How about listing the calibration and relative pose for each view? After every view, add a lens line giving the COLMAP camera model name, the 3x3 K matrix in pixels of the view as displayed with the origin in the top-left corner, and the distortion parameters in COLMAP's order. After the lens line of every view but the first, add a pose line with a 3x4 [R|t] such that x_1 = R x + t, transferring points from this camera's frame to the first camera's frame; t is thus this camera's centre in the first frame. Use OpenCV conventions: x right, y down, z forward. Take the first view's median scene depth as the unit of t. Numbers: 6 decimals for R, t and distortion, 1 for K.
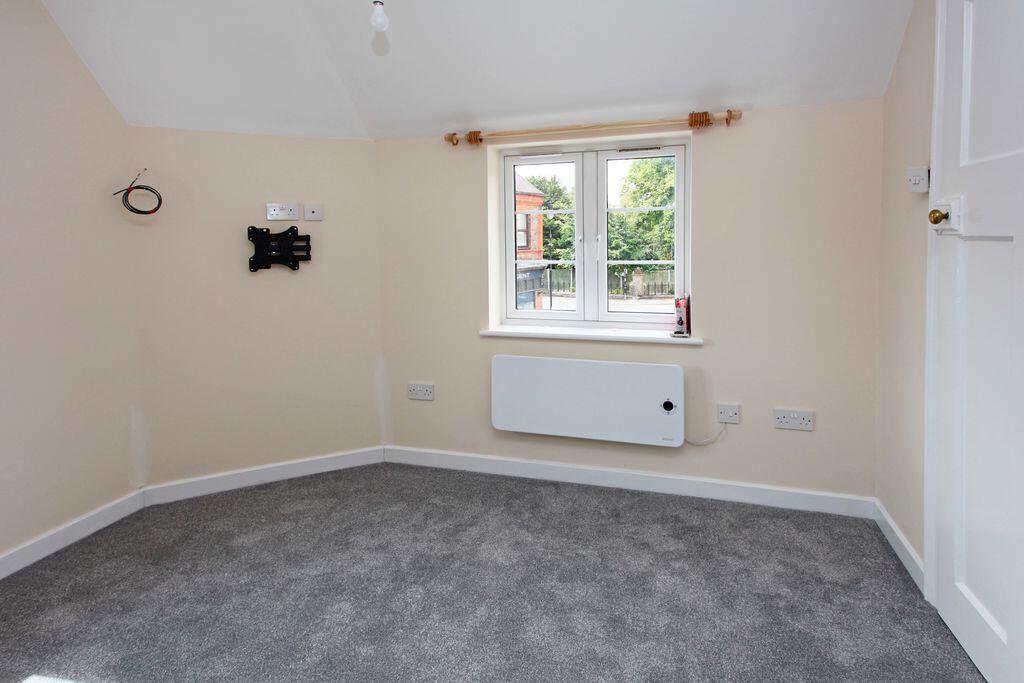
lens RADIAL K [[538.7, 0, 513.4], [0, 538.7, 315.1], [0, 0, 1]] dist [0.055709, -0.000358]
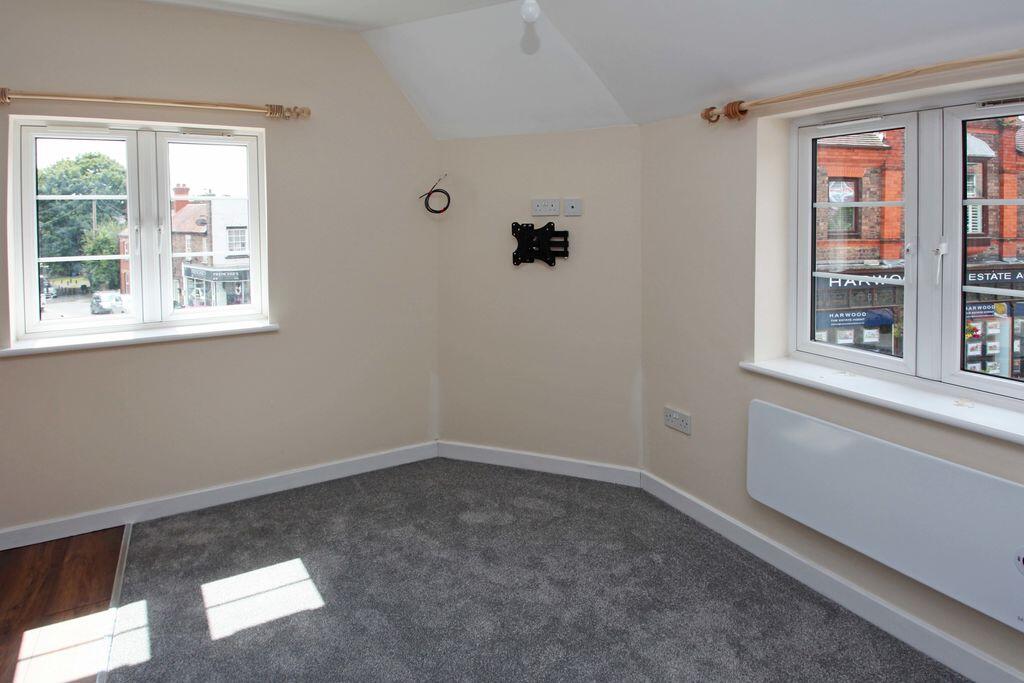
lens RADIAL K [[576.0, 0, 509.4], [0, 576.0, 284.6], [0, 0, 1]] dist [-0.001203, -0.001276]
pose [[0.714932, 0.093291, -0.692943, 0.272439], [-0.100514, 0.994478, 0.030183, -0.075131], [0.691932, 0.048072, 0.720361, 0.207120]]
